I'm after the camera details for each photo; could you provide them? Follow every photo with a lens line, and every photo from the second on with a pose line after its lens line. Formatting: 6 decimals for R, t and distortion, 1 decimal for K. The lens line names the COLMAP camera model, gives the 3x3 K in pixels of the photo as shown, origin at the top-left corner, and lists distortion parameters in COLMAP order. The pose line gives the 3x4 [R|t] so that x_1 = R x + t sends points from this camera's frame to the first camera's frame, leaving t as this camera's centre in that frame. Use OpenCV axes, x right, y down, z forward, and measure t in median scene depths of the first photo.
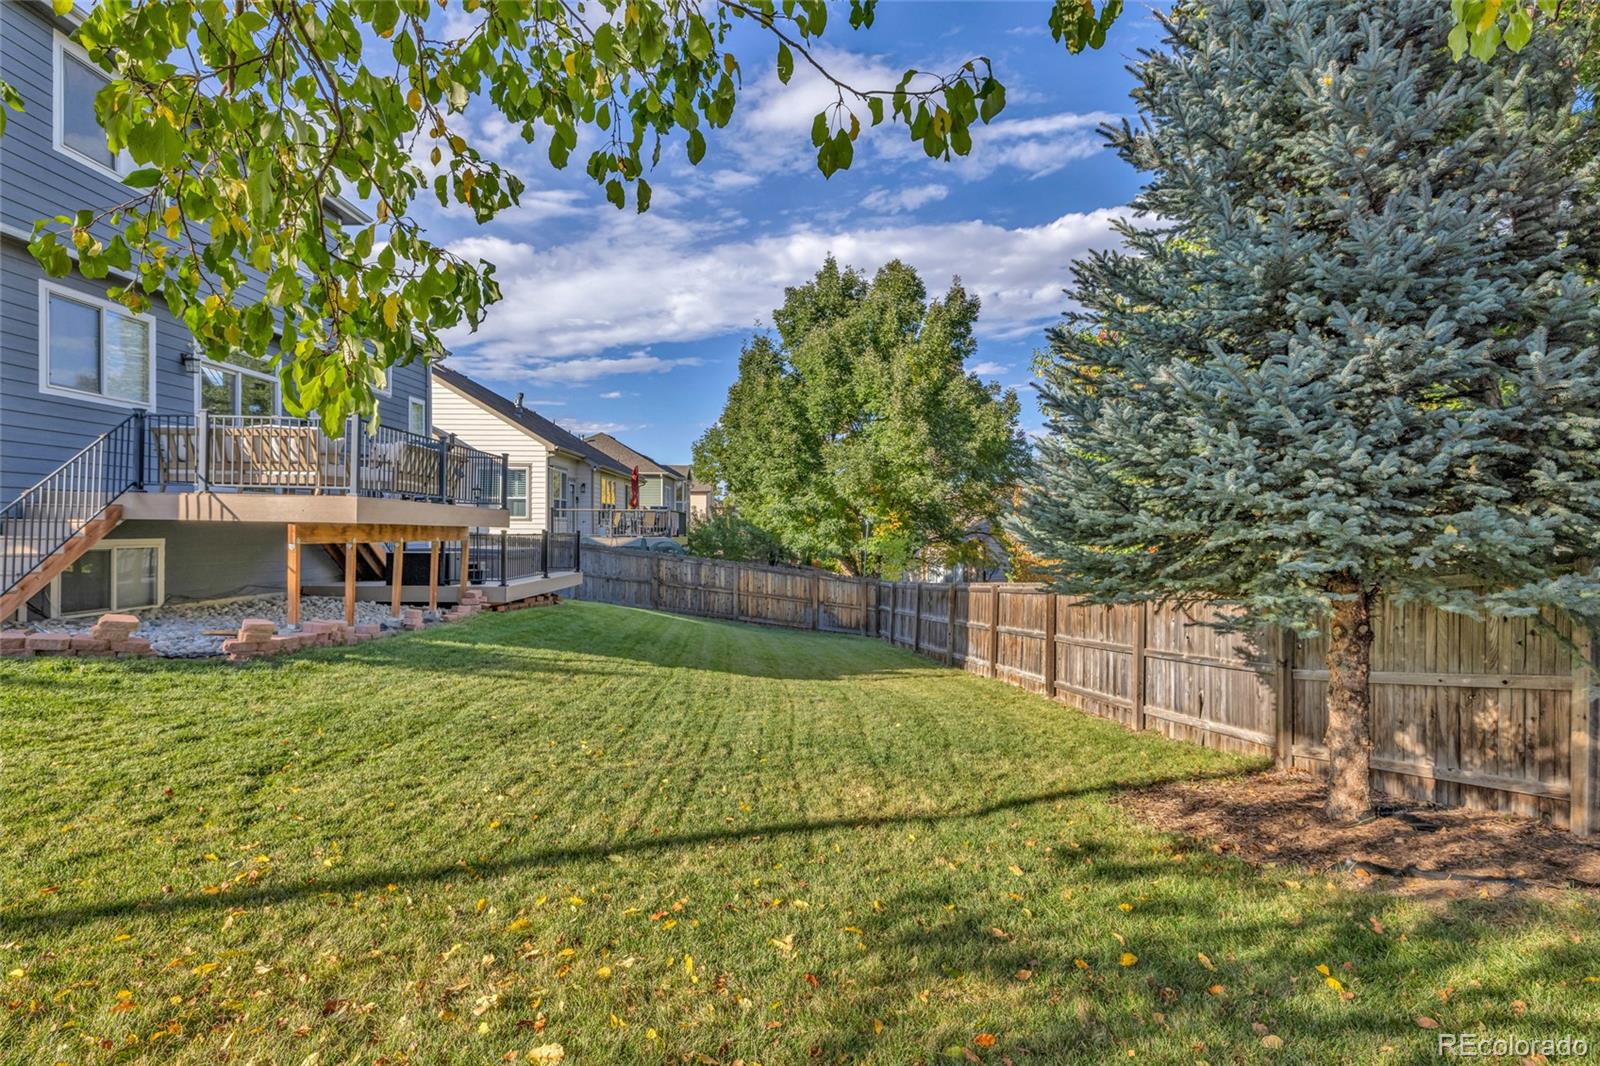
lens RADIAL K [[743.6, 0, 703.9], [0, 743.6, 525.7], [0, 0, 1]] dist [-0.003127, -0.000336]
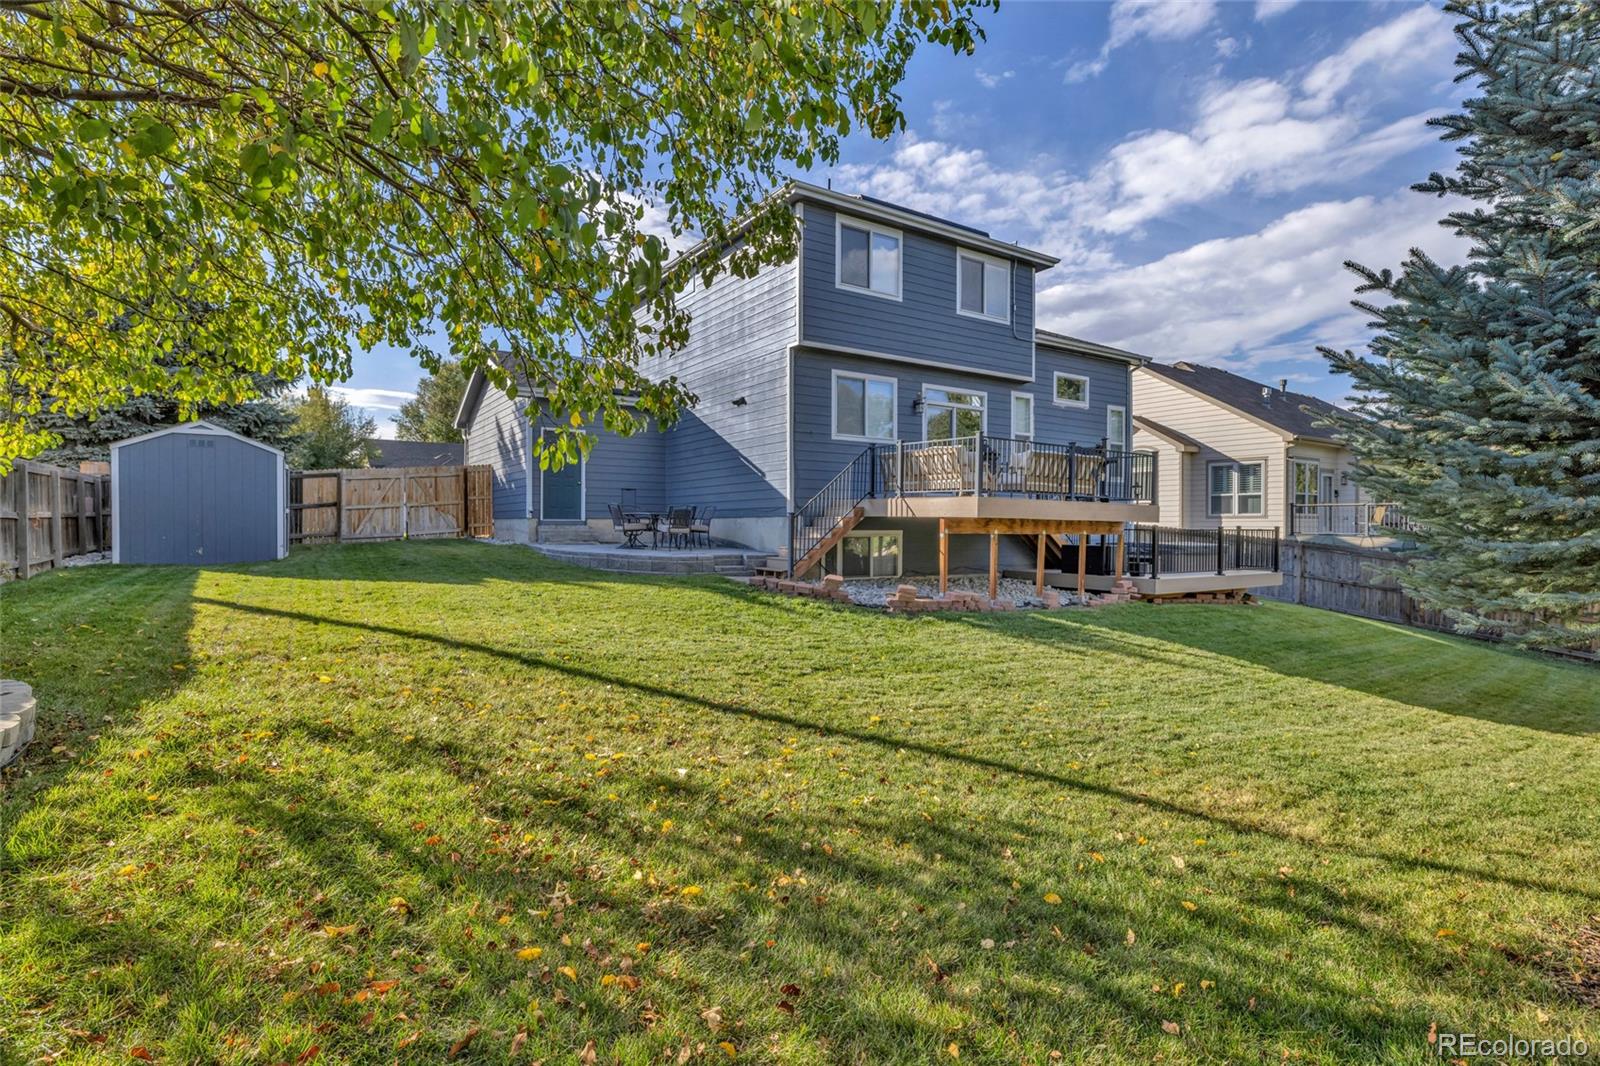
lens RADIAL K [[681.0, 0, 792.6], [0, 681.0, 532.3], [0, 0, 1]] dist [0.000172, 0.000047]
pose [[0.612155, 0.008222, -0.790695, 0.213474], [-0.000534, 0.999950, 0.009985, 0.008554], [0.790738, -0.005690, 0.612129, 0.019827]]
